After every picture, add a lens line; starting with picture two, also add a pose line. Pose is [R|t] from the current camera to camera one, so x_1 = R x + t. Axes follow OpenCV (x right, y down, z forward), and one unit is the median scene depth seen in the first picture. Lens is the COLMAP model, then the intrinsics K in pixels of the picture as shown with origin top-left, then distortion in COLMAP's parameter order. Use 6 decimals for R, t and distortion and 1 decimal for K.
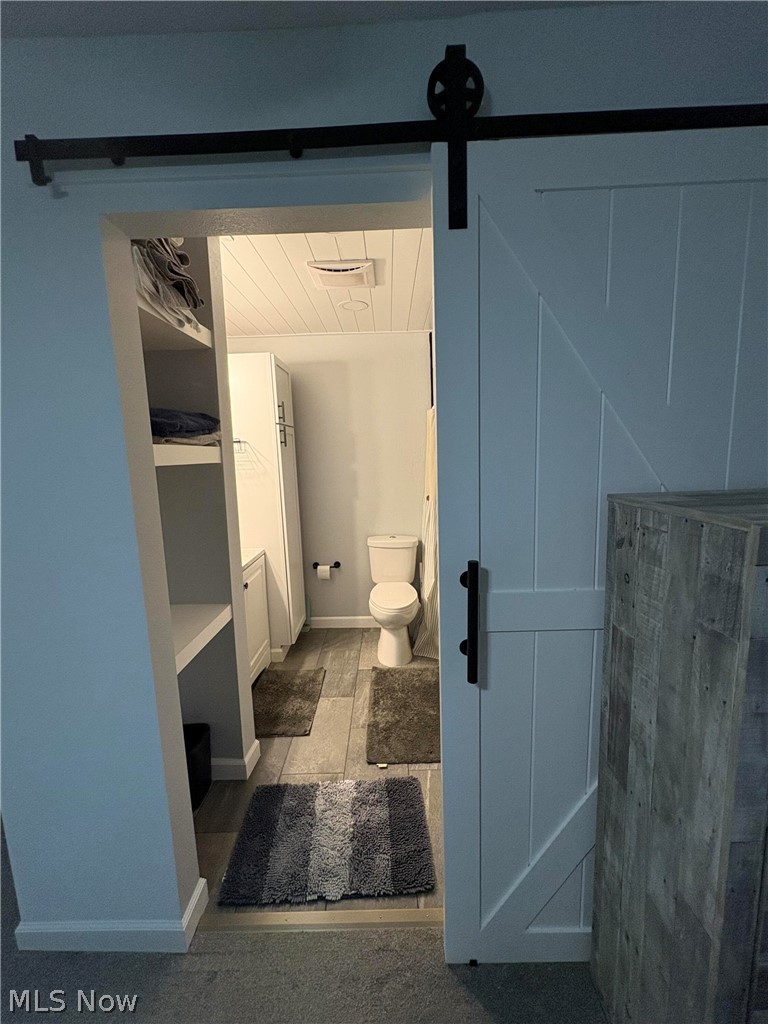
lens RADIAL K [[406.7, 0, 383.3], [0, 406.7, 510.6], [0, 0, 1]] dist [-0.000089, 0.000684]
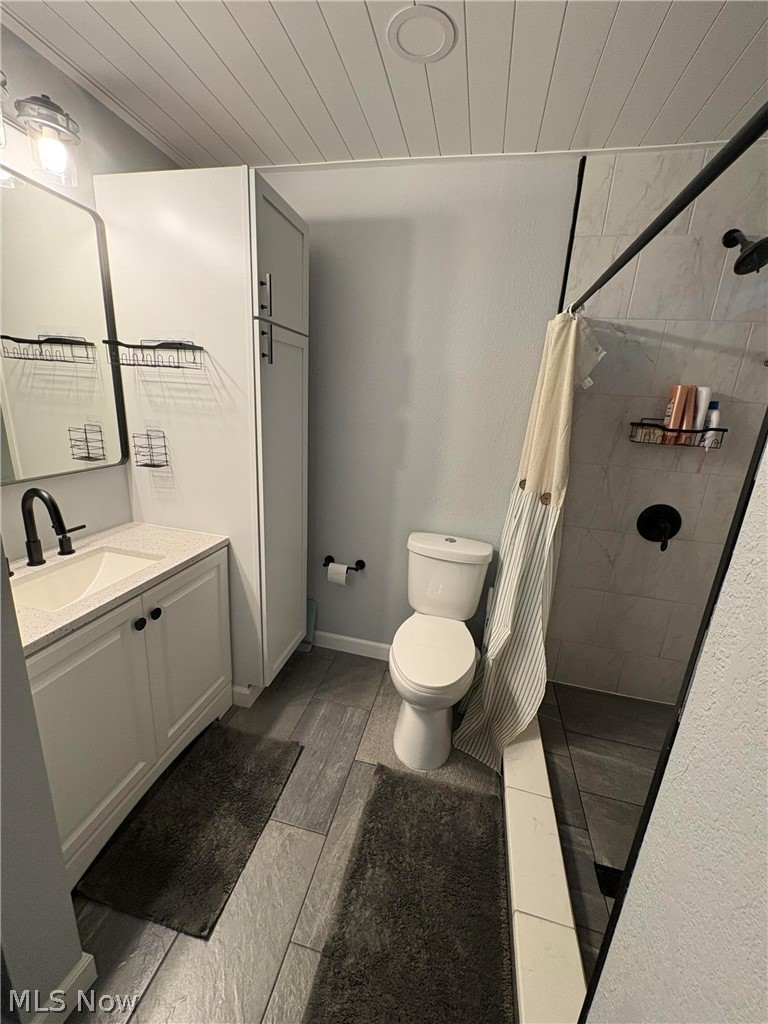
lens RADIAL K [[406.7, 0, 383.3], [0, 406.7, 510.6], [0, 0, 1]] dist [-0.000089, 0.000684]
pose [[0.971809, 0.145372, -0.185621, 0.038708], [-0.120459, 0.982920, 0.139133, -0.059377], [0.202677, -0.112851, 0.972721, 0.487258]]
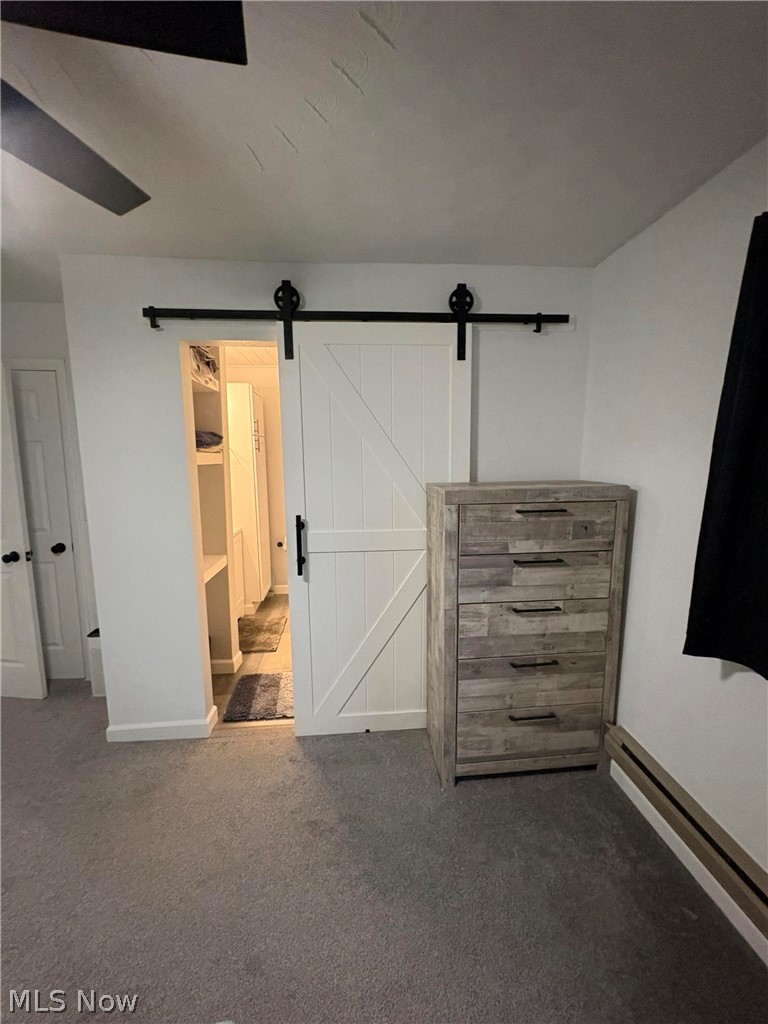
lens RADIAL K [[406.7, 0, 383.3], [0, 406.7, 510.6], [0, 0, 1]] dist [-0.000089, 0.000684]
pose [[0.995308, 0.012600, 0.095938, 0.044363], [-0.011834, 0.999893, -0.008551, 0.044655], [-0.096035, 0.007376, 0.995351, -0.392355]]
